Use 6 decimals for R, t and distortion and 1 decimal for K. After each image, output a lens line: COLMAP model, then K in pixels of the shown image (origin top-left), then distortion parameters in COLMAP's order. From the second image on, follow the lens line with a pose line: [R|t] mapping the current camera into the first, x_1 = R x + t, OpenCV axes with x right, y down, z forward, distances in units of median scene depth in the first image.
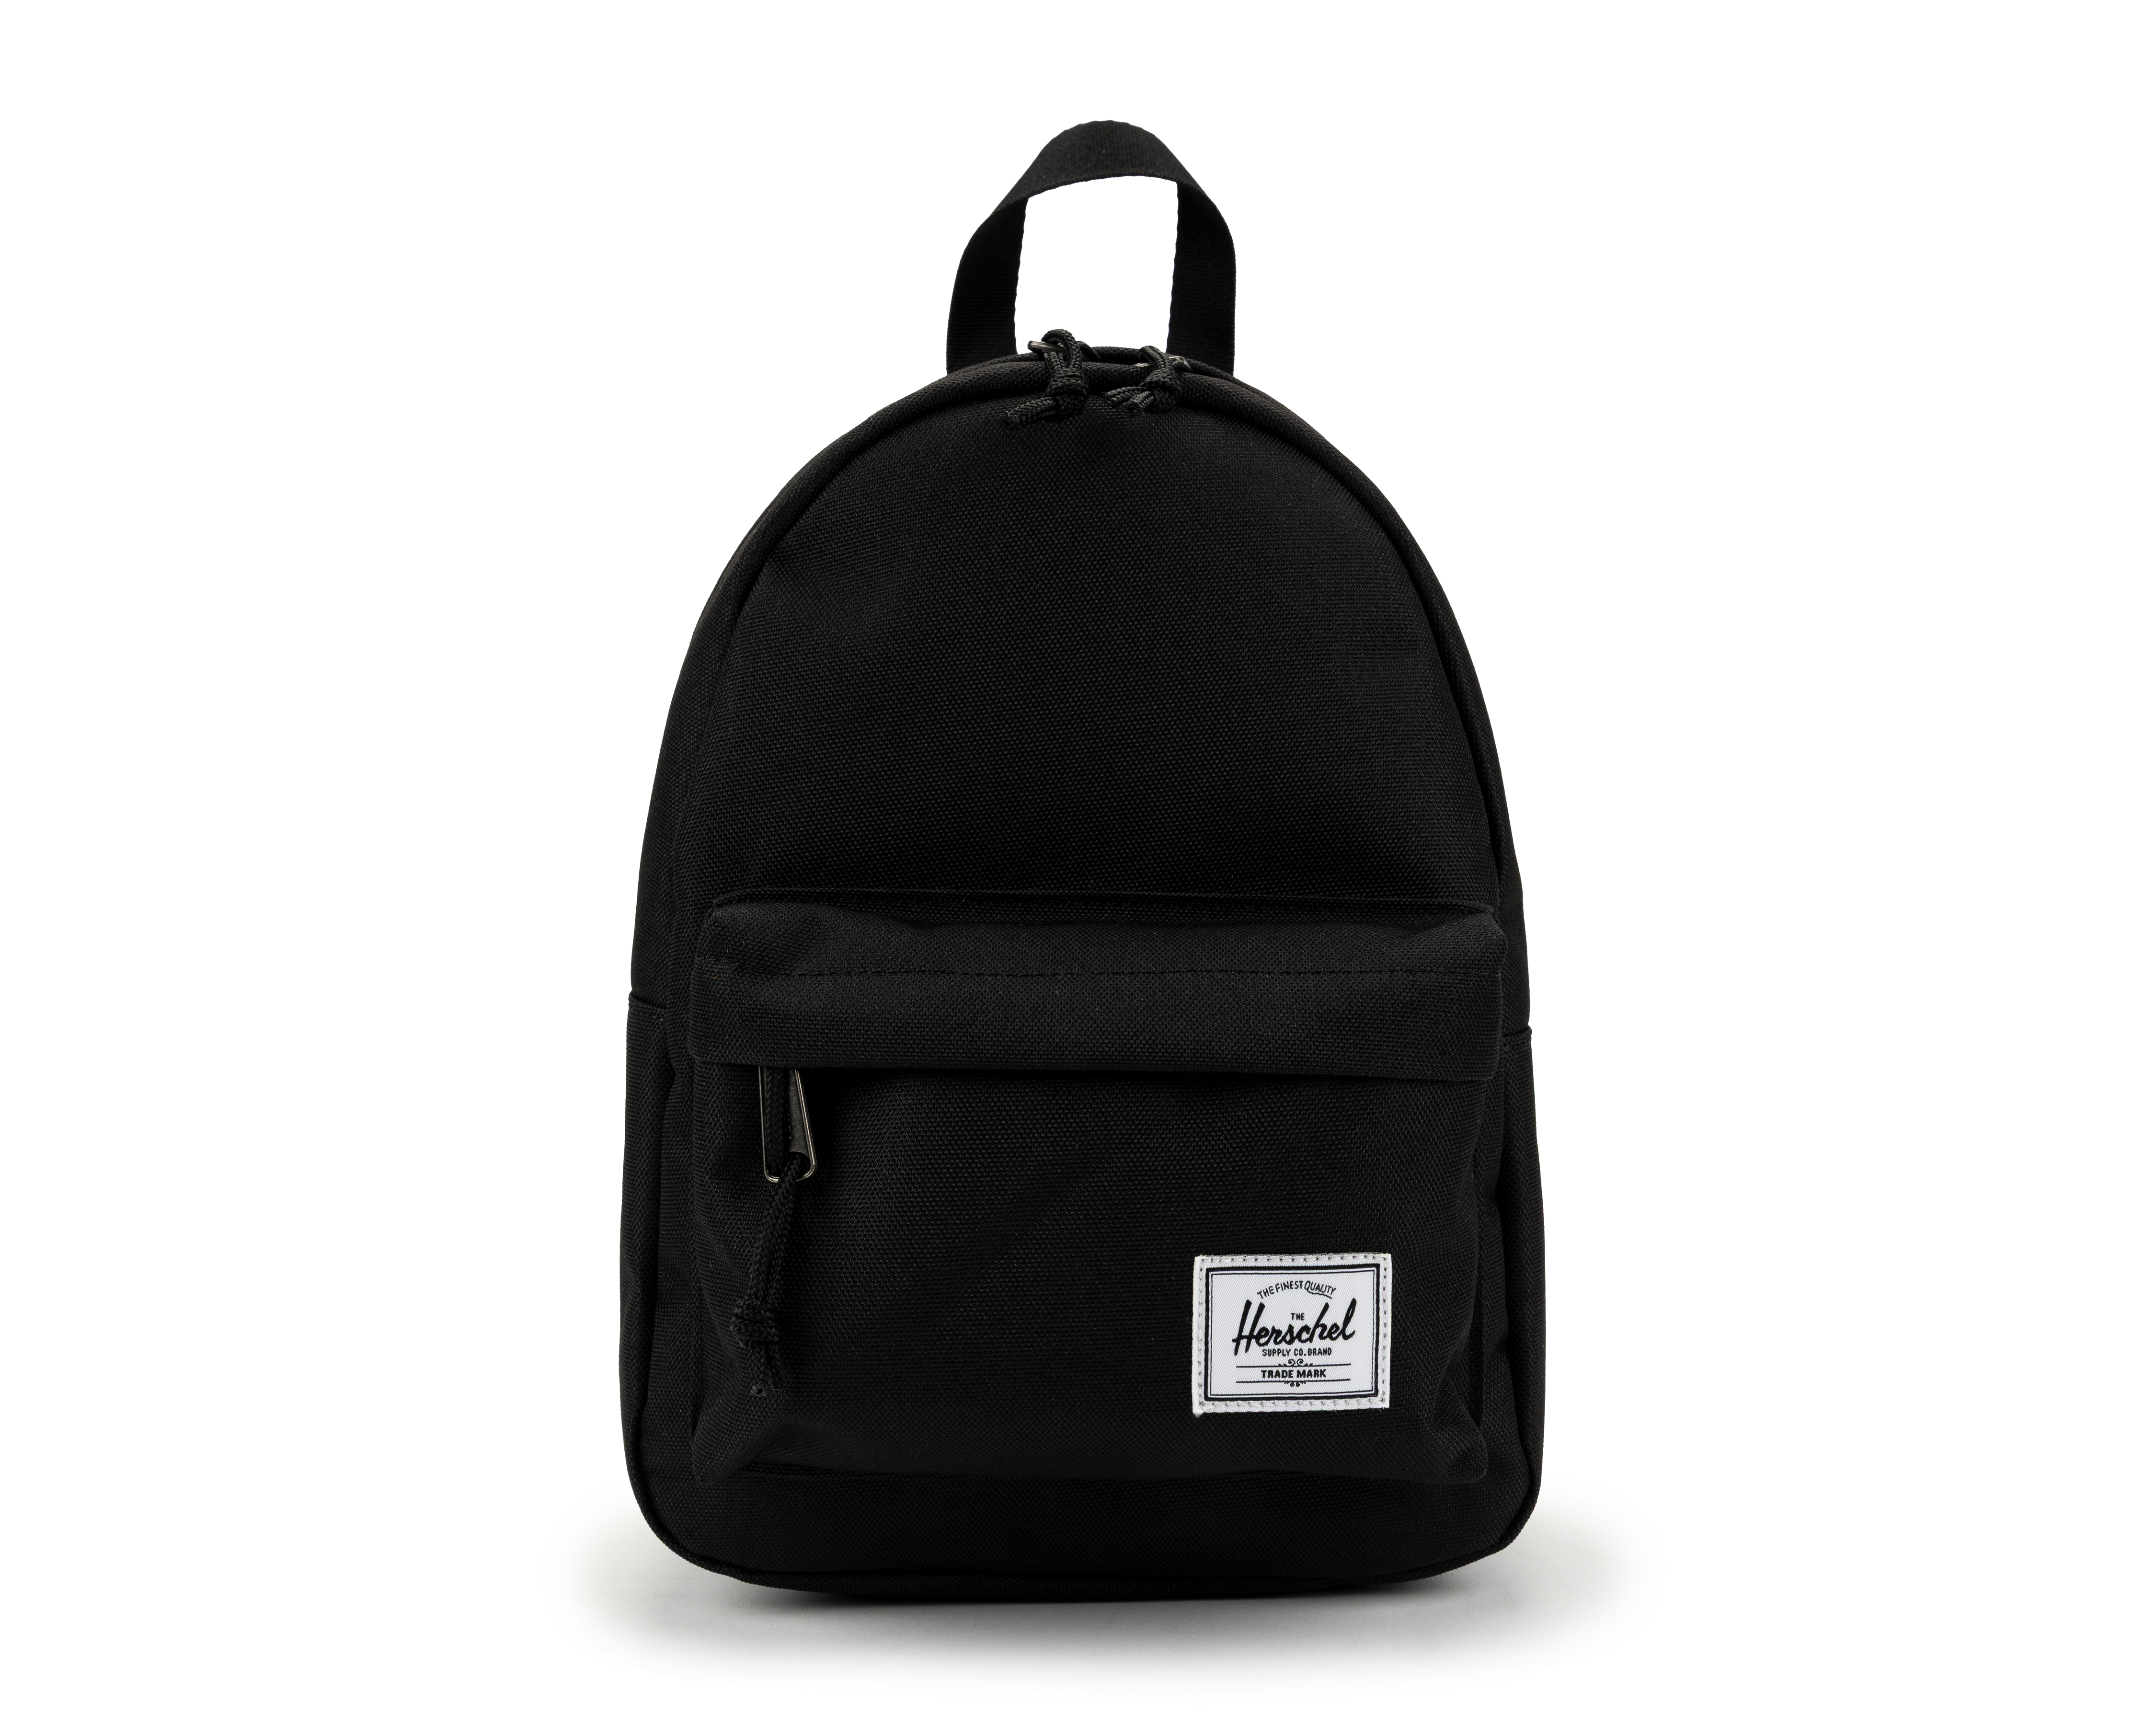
lens RADIAL K [[2621.5, 0, 1078.0], [0, 2621.5, 862.5], [0, 0, 1]] dist [0.003285, 0.001608]
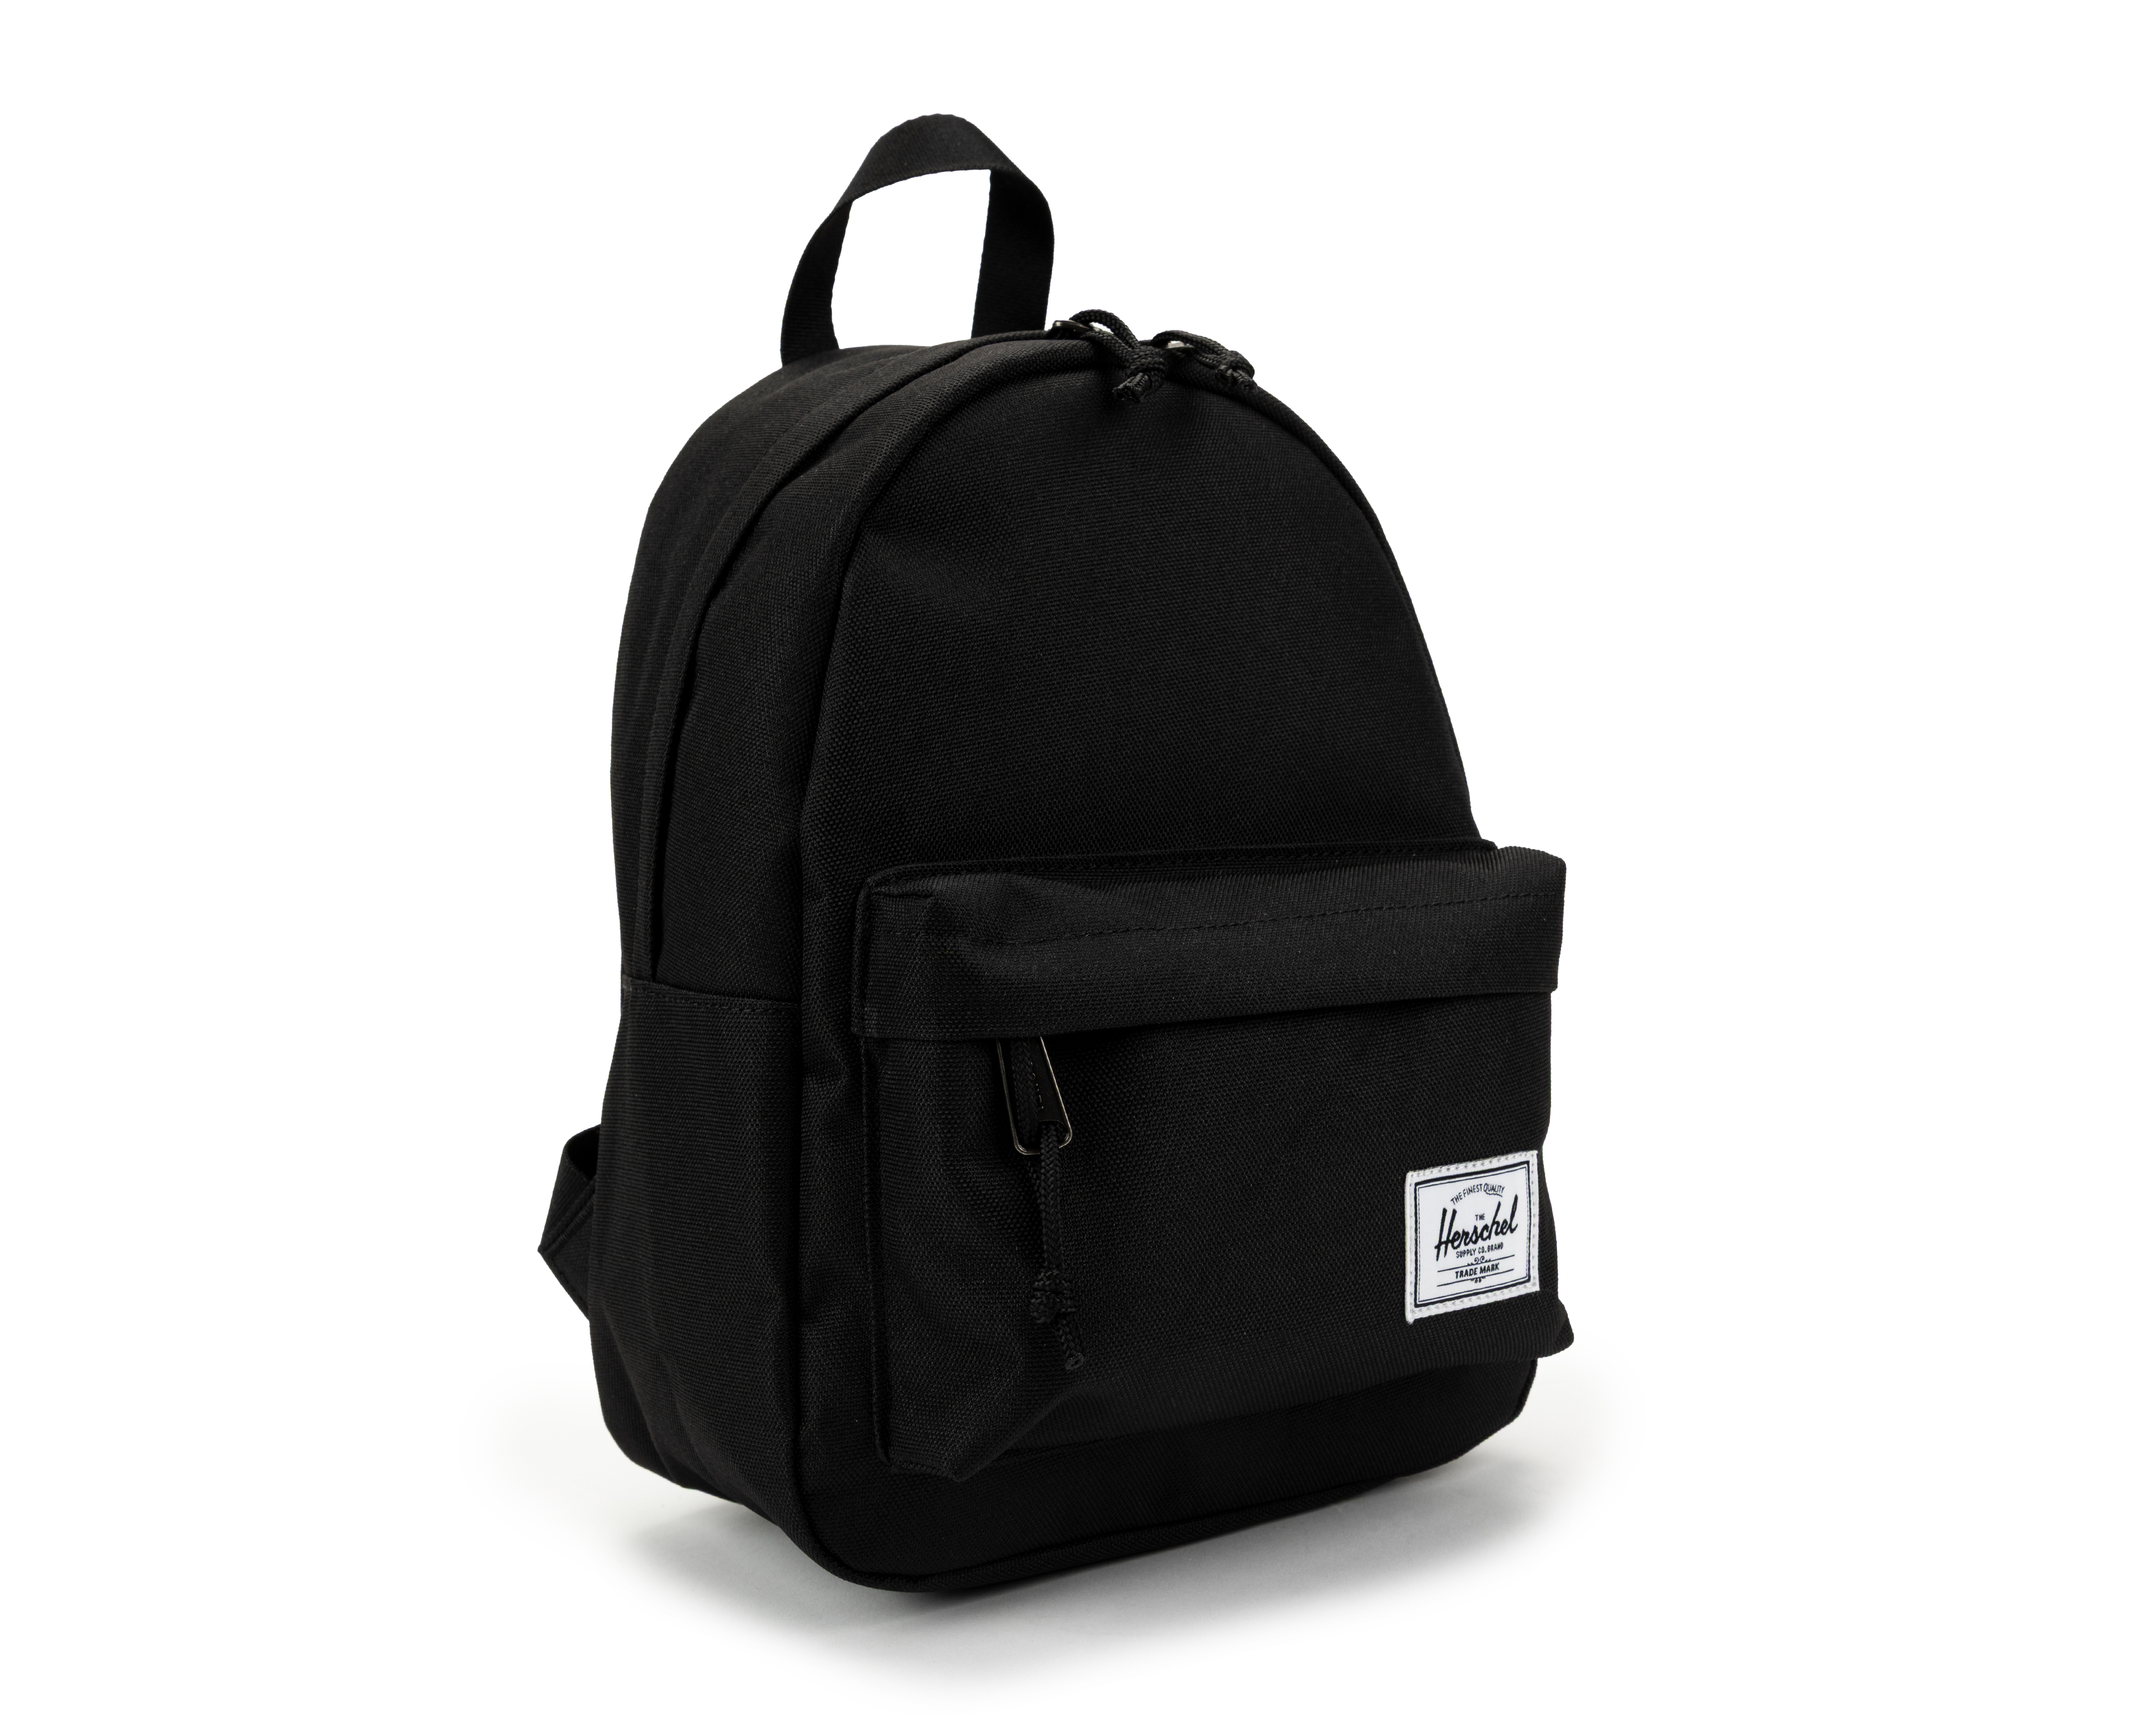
lens RADIAL K [[2621.5, 0, 1078.0], [0, 2621.5, 862.5], [0, 0, 1]] dist [0.003285, 0.001608]
pose [[0.870634, -0.068299, 0.487168, -0.579923], [0.077689, 0.996977, 0.000931, 0.012590], [-0.485759, 0.037037, 0.873308, 0.126140]]
